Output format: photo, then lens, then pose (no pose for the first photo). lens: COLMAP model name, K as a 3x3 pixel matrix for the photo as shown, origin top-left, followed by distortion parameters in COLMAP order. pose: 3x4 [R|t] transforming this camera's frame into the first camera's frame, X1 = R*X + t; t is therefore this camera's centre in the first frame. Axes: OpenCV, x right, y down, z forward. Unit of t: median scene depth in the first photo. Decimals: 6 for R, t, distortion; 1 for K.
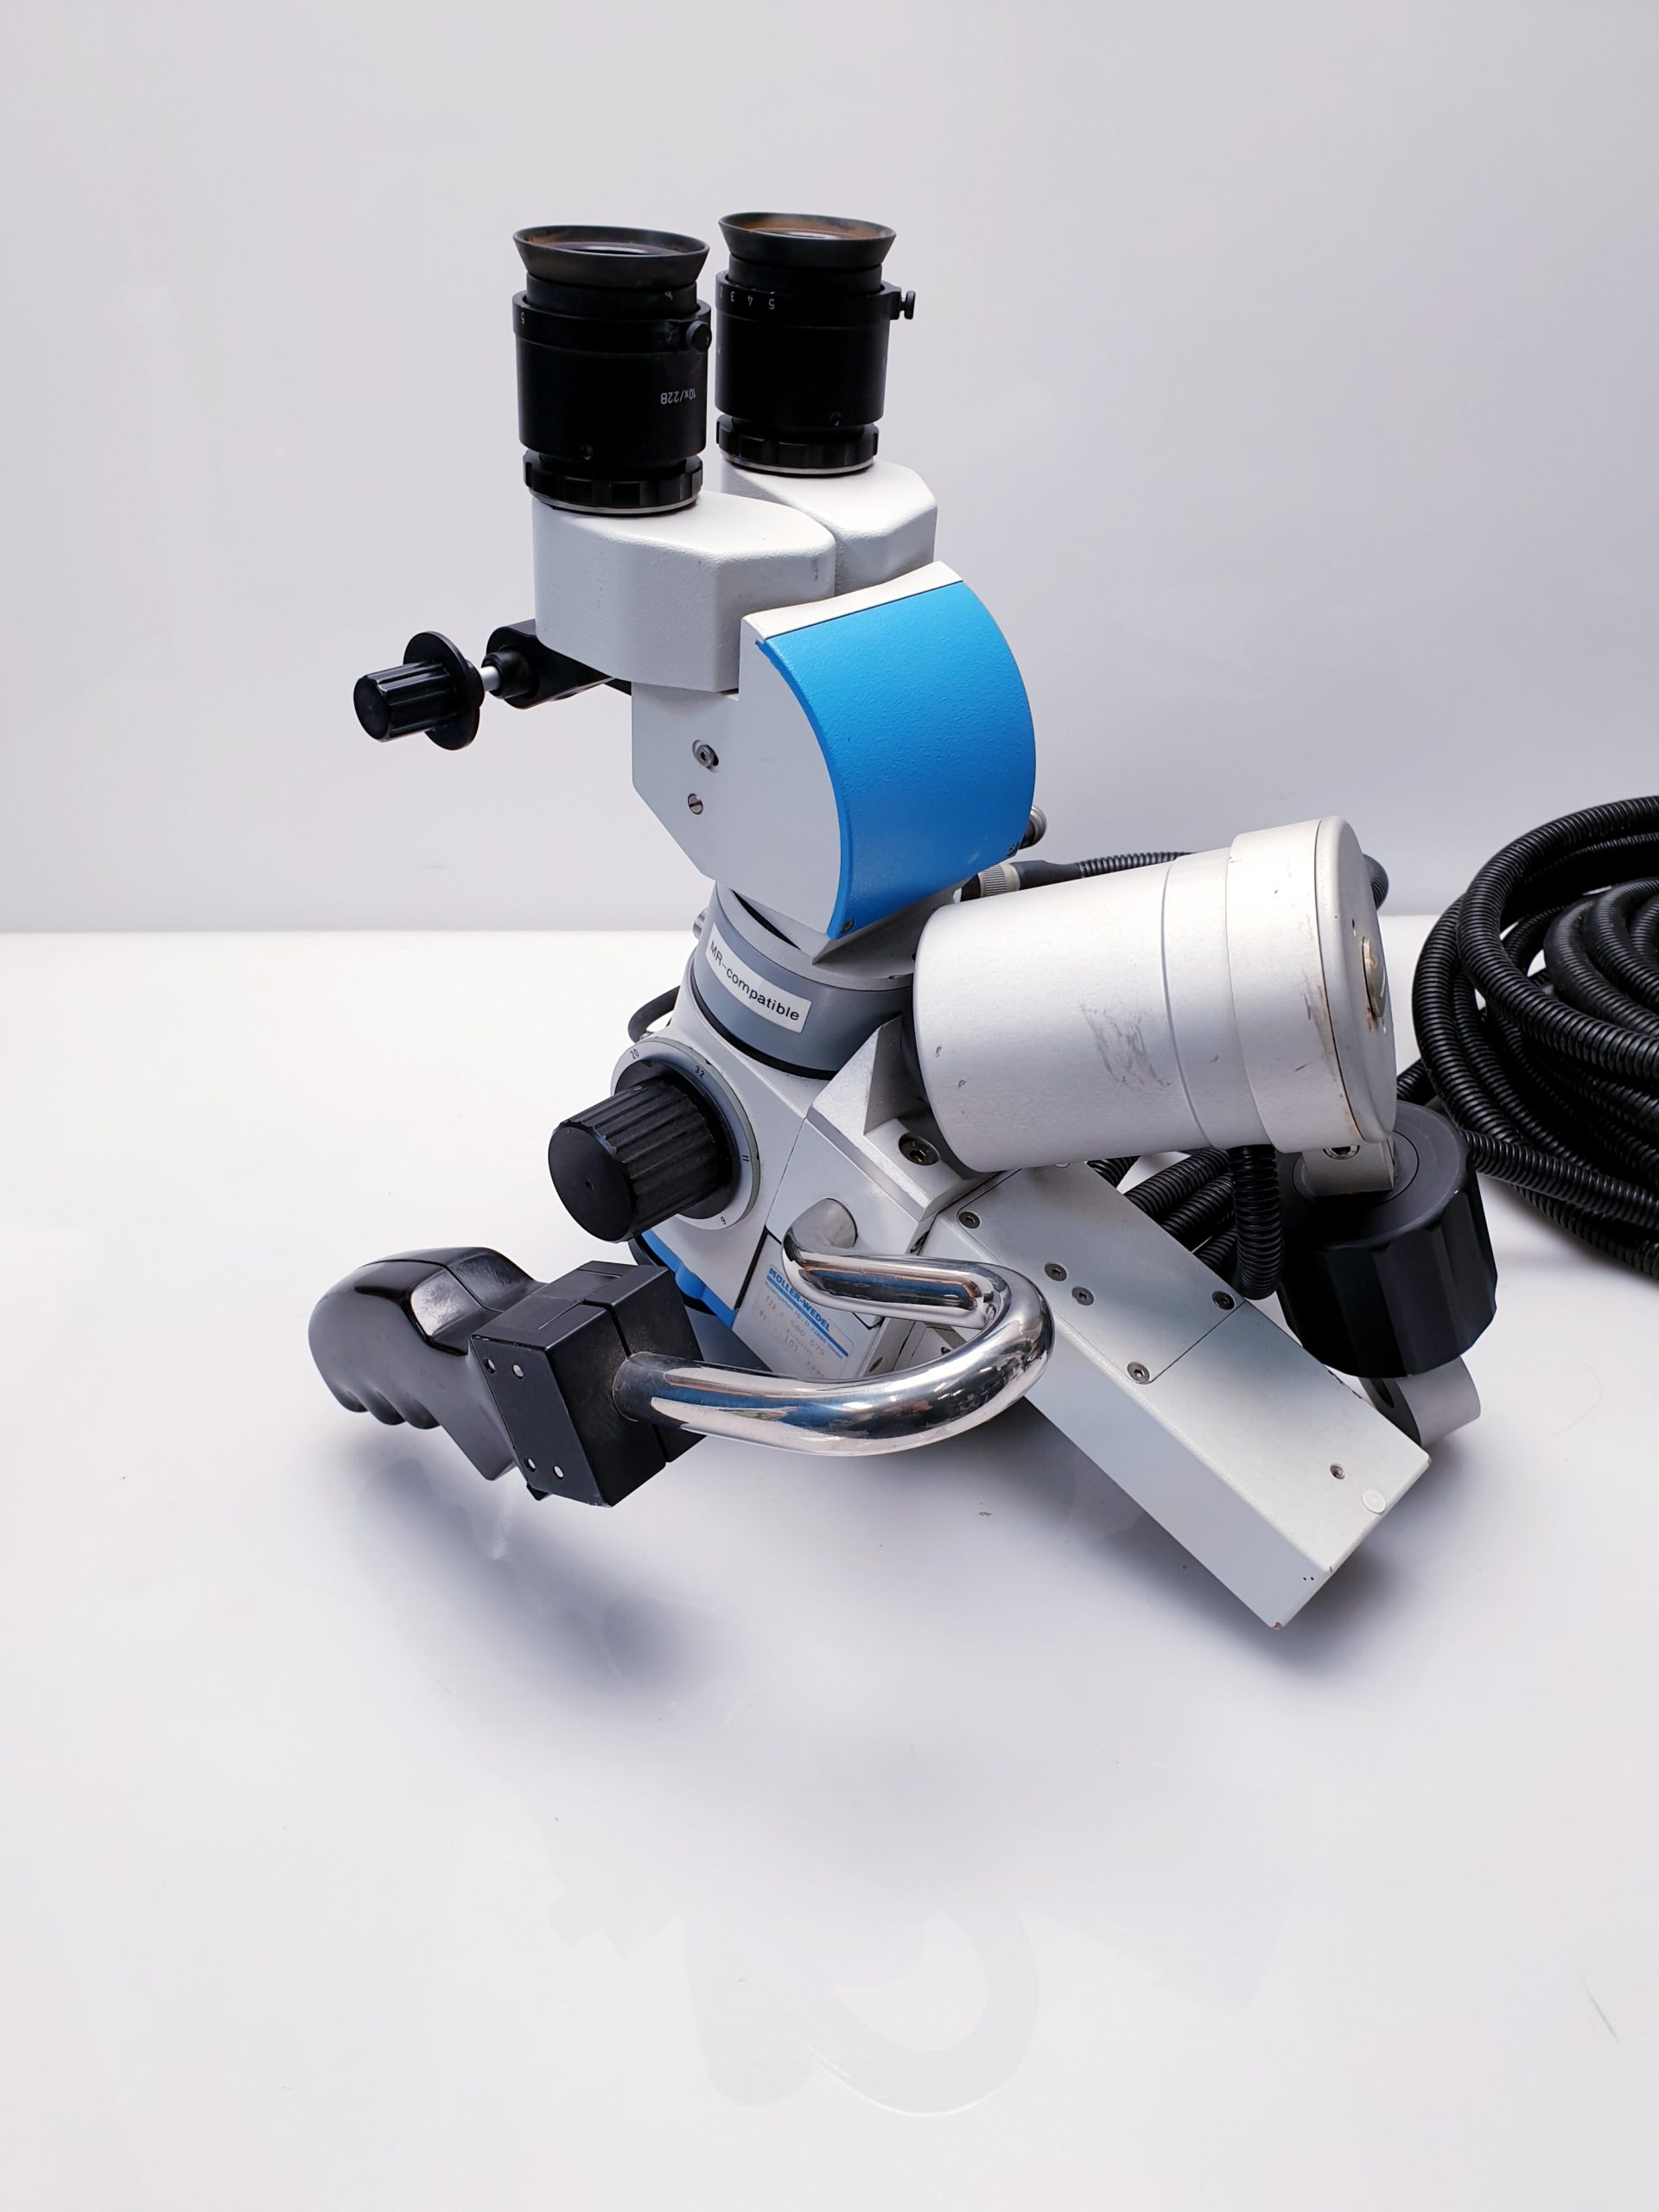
lens RADIAL K [[1709.3, 0, 829.5], [0, 1709.3, 1106.0], [0, 0, 1]] dist [0.099640, -0.496768]
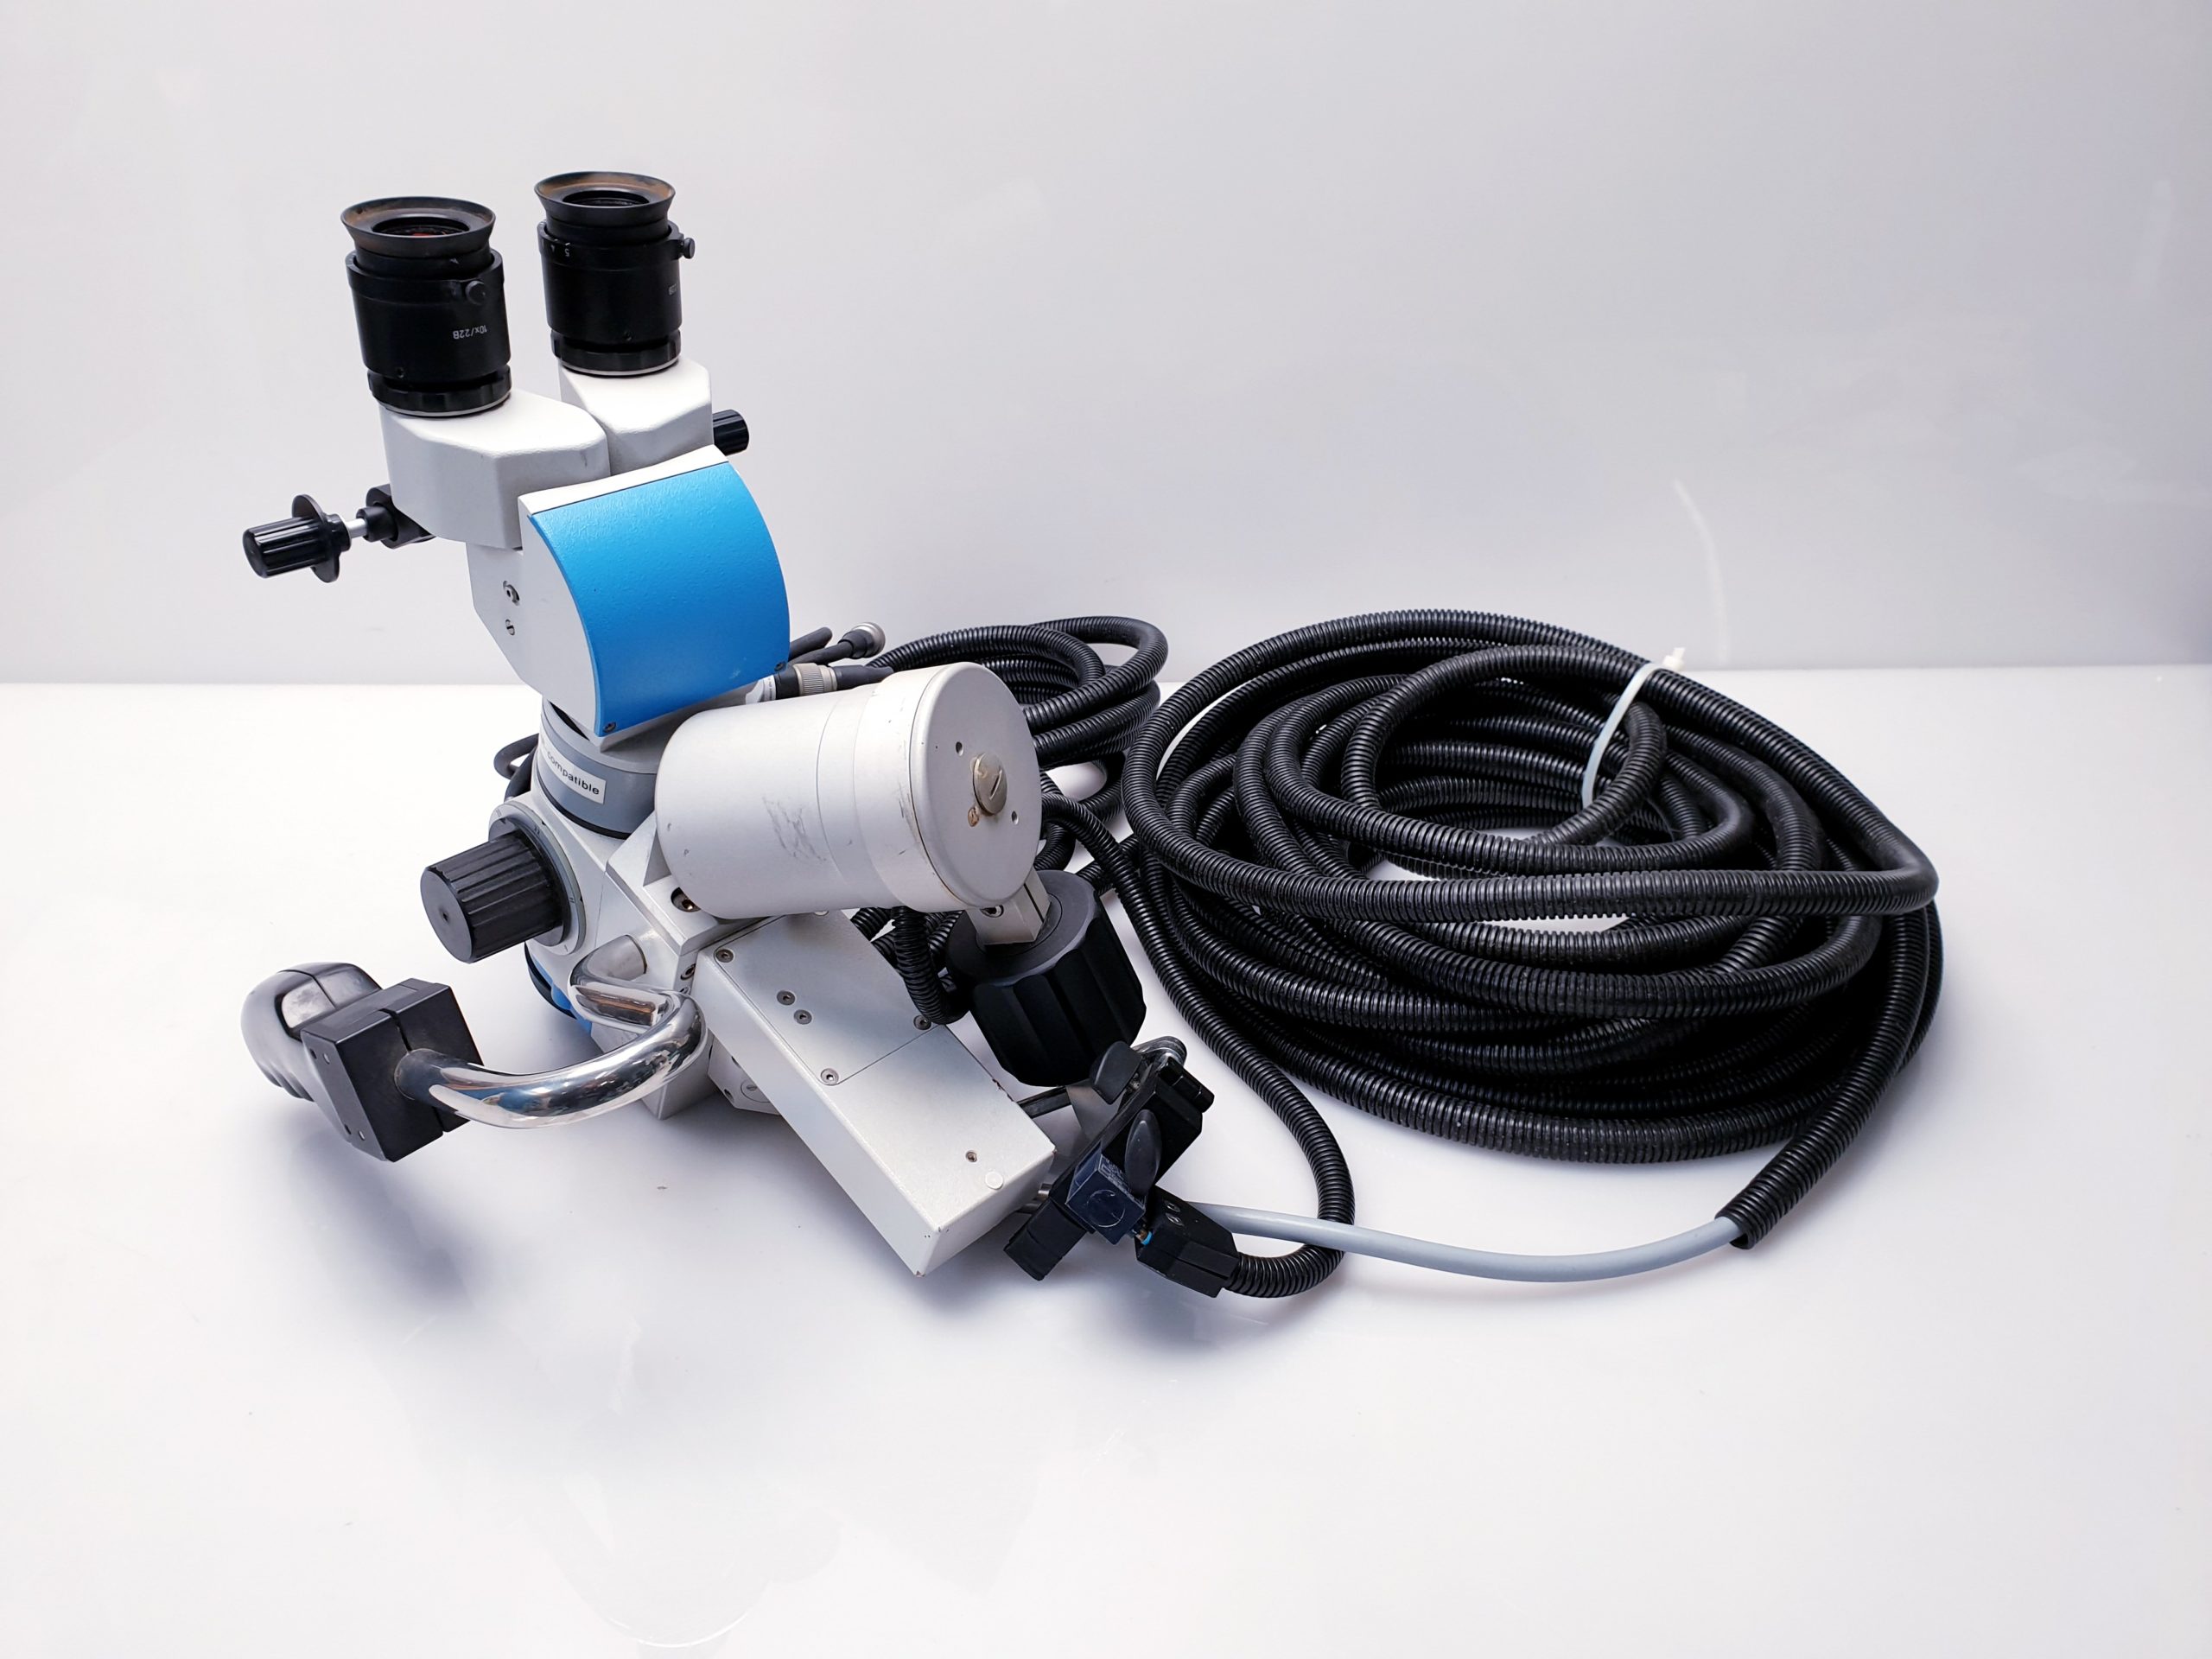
lens RADIAL K [[1643.5, 0, 1106.0], [0, 1643.5, 829.5], [0, 0, 1]] dist [0.000801, -0.203070]
pose [[0.999168, 0.033406, 0.023412, 0.350114], [-0.033527, 0.999426, 0.004818, -0.045150], [-0.023237, -0.005599, 0.999714, -0.248933]]
